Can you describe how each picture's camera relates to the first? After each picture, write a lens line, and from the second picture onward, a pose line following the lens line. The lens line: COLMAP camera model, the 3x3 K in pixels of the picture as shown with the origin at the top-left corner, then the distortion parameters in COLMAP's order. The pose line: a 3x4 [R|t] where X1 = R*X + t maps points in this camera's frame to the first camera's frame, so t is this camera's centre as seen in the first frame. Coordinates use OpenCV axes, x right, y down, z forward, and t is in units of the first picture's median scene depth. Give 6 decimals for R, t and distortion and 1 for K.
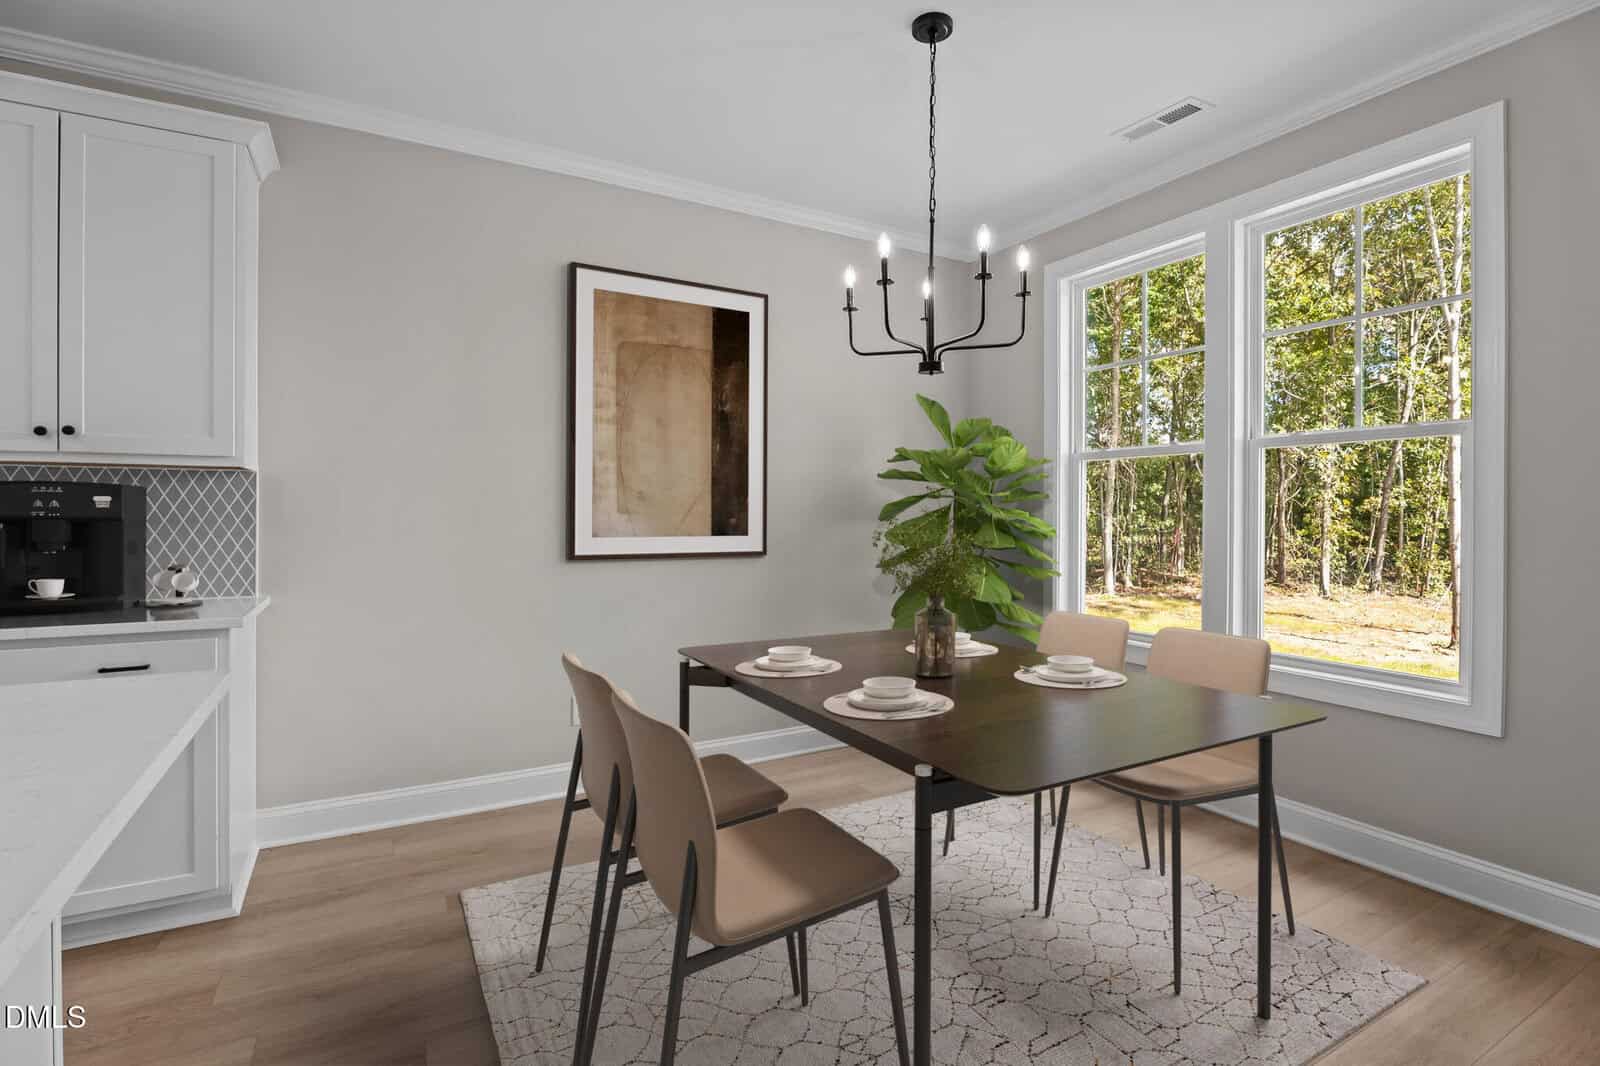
lens RADIAL K [[753.7, 0, 793.3], [0, 753.7, 519.7], [0, 0, 1]] dist [0.000044, -0.000031]
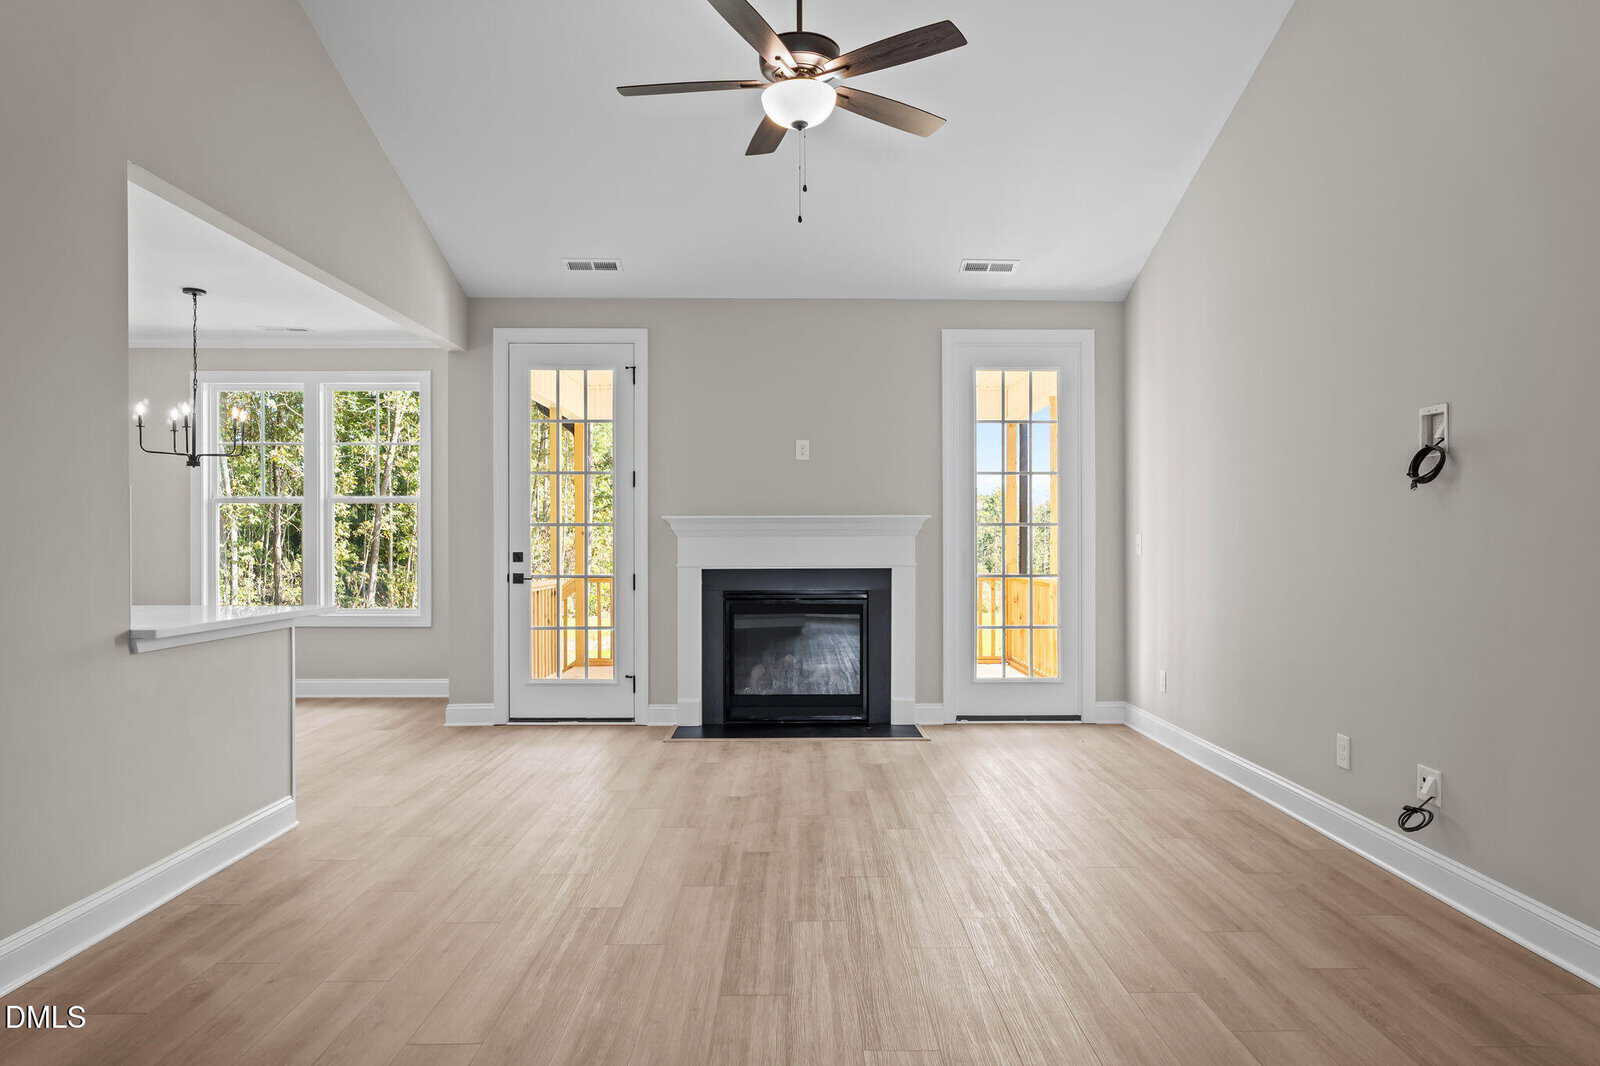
lens RADIAL K [[1038.4, 0, 800.0], [0, 1038.4, 533.0], [0, 0, 1]] dist [0.004662, 0.001299]
pose [[0.494122, 0.000591, 0.869392, -1.227264], [0.009977, 0.999930, -0.006350, 0.010255], [-0.869335, 0.011812, 0.494081, -1.507104]]
